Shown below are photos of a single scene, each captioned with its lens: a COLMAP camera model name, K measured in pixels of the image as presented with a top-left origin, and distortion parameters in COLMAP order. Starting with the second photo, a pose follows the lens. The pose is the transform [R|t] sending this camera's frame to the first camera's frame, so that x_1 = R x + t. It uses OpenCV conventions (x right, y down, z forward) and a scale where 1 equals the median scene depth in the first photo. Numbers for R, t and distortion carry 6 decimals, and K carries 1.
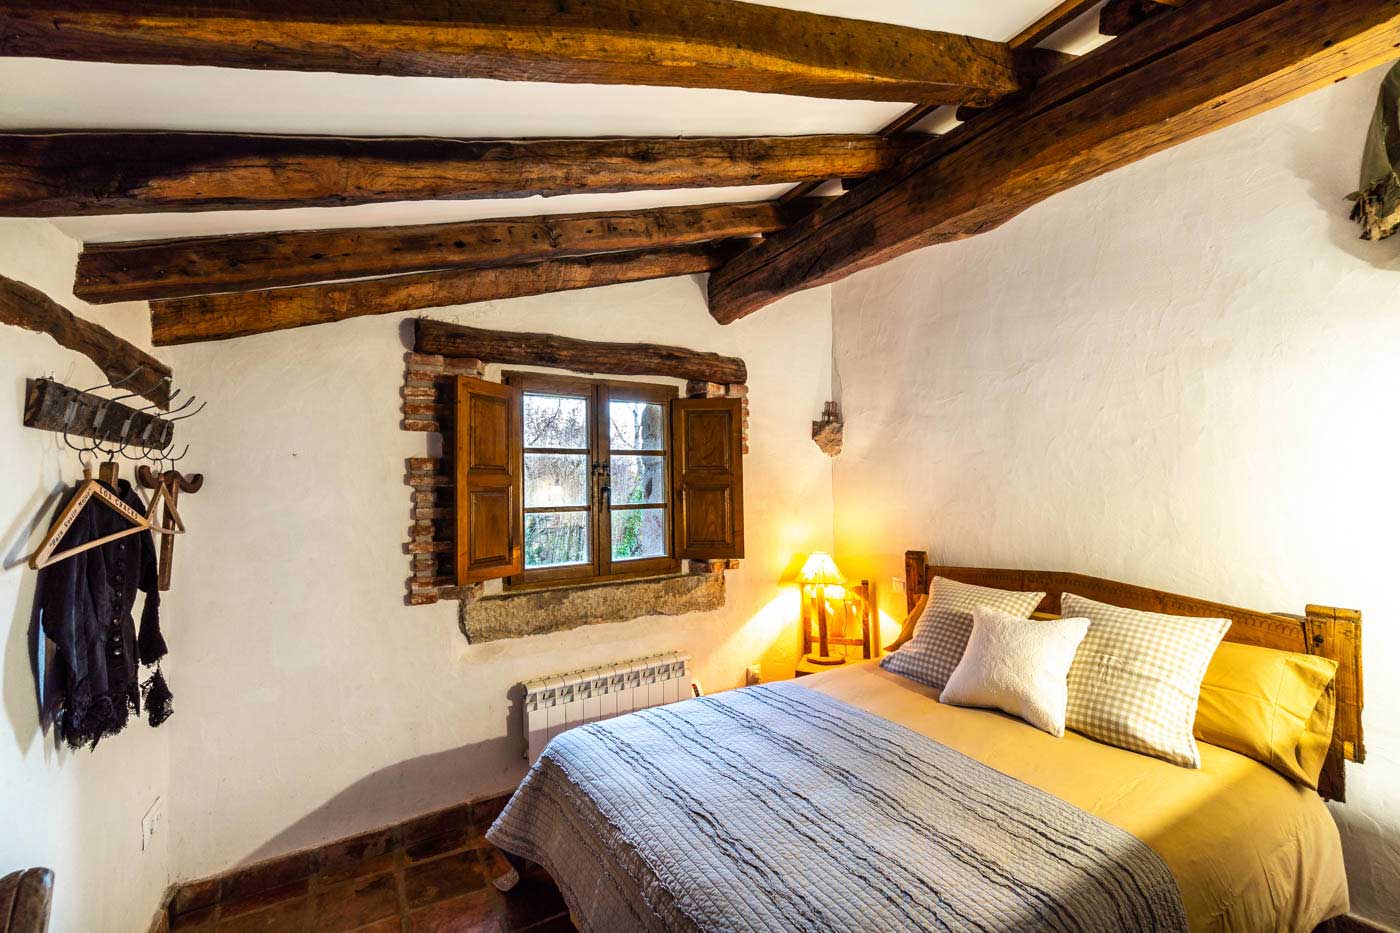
lens RADIAL K [[603.4, 0, 700.9], [0, 603.4, 467.5], [0, 0, 1]] dist [-0.005178, 0.001883]
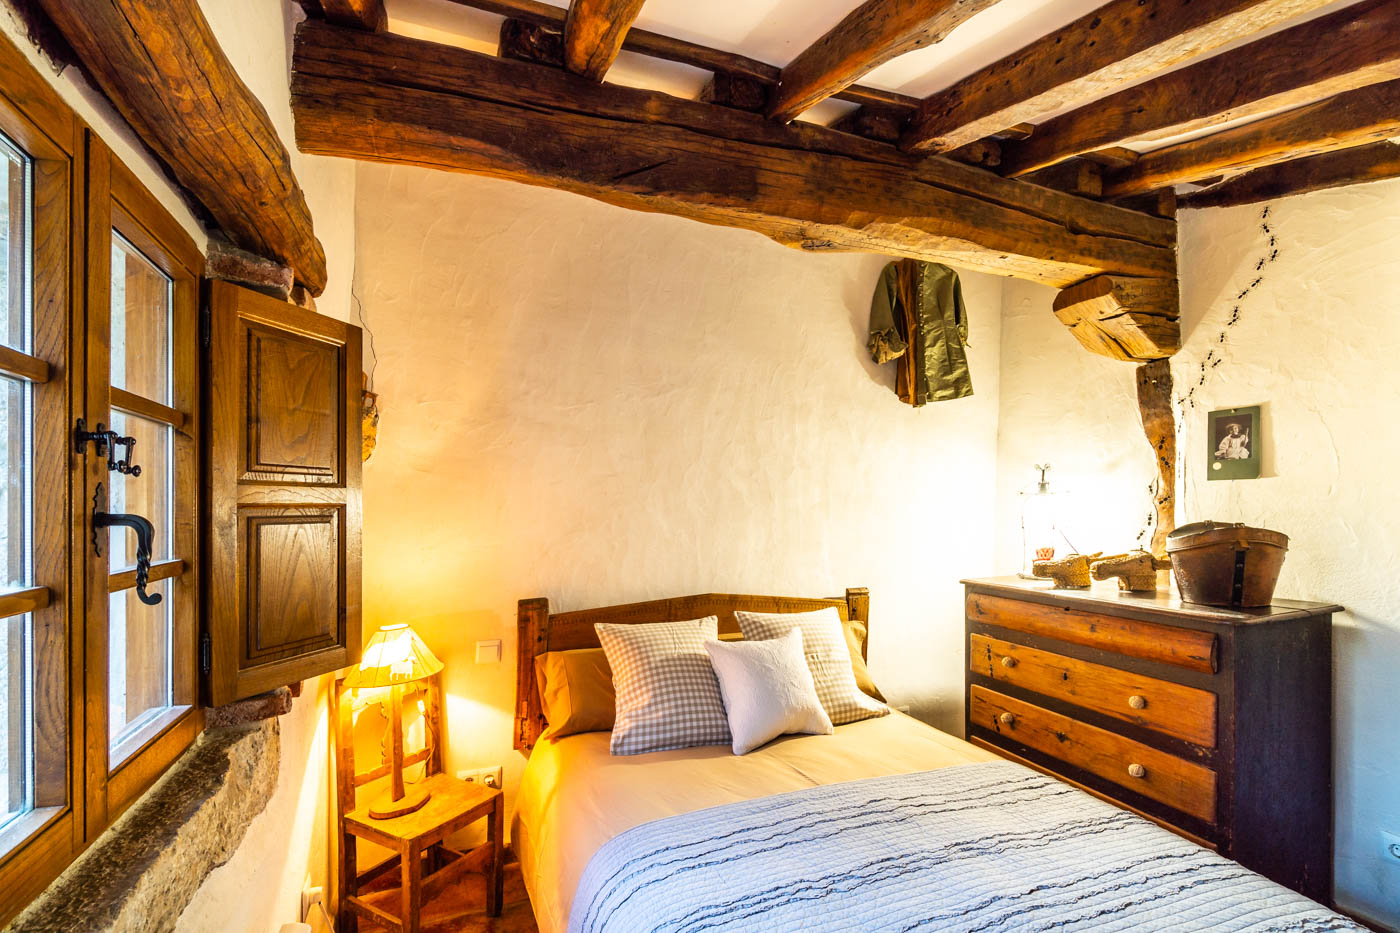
lens RADIAL K [[631.3, 0, 663.7], [0, 631.3, 512.6], [0, 0, 1]] dist [0.000484, 0.000166]
pose [[0.188121, 0.005521, 0.982130, -0.500402], [-0.021965, 0.999758, -0.001412, 0.035527], [-0.981900, -0.021307, 0.188197, 0.882392]]
